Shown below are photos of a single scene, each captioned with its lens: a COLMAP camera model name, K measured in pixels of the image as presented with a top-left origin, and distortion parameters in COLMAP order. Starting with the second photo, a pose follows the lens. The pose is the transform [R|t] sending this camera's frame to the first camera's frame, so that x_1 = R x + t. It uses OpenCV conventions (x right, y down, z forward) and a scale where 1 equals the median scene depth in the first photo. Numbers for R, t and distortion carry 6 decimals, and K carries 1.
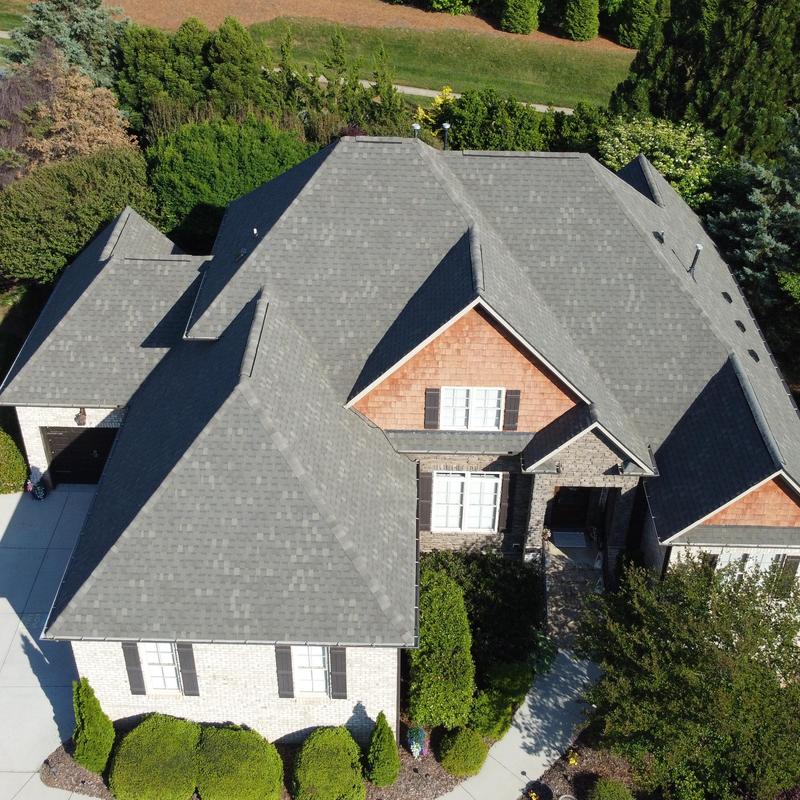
lens RADIAL K [[1059.6, 0, 393.7], [0, 1059.6, 404.9], [0, 0, 1]] dist [0.015558, -0.028107]
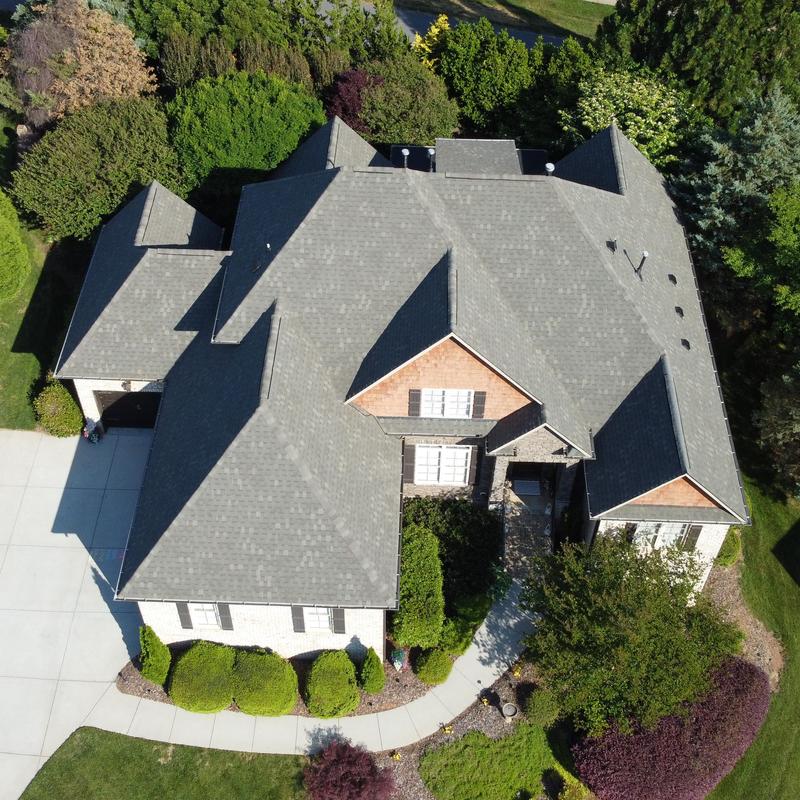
lens RADIAL K [[1059.6, 0, 393.7], [0, 1059.6, 404.9], [0, 0, 1]] dist [0.015558, -0.028107]
pose [[0.999924, 0.010084, -0.007100, 0.020209], [-0.008253, 0.974915, 0.222425, -0.263132], [0.009165, -0.222350, 0.974924, -0.199558]]
